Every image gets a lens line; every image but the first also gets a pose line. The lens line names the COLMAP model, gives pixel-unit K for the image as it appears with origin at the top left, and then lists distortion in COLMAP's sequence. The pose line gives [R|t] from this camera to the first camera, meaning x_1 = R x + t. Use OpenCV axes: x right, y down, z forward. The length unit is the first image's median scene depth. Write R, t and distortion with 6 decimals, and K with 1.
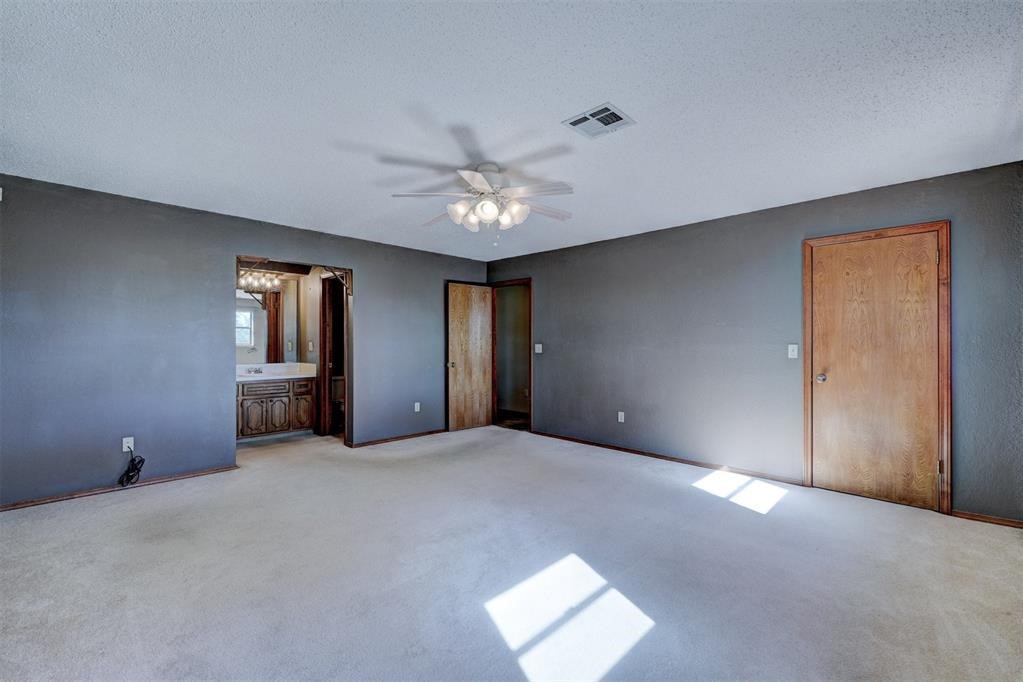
lens RADIAL K [[438.0, 0, 511.7], [0, 438.0, 336.4], [0, 0, 1]] dist [-0.006157, 0.005179]
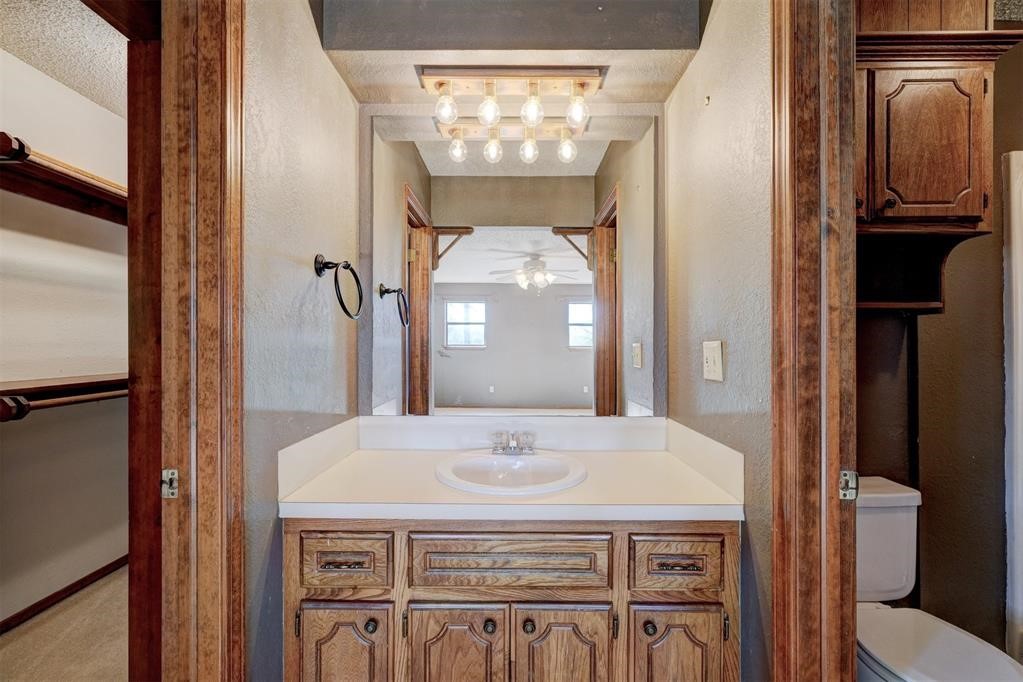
lens RADIAL K [[438.0, 0, 515.3], [0, 438.0, 347.5], [0, 0, 1]] dist [-0.006157, 0.005179]
pose [[0.685052, -0.002322, -0.728490, -0.384397], [0.000058, 0.999995, -0.003132, 0.017152], [0.728494, 0.002104, 0.685049, 0.813707]]
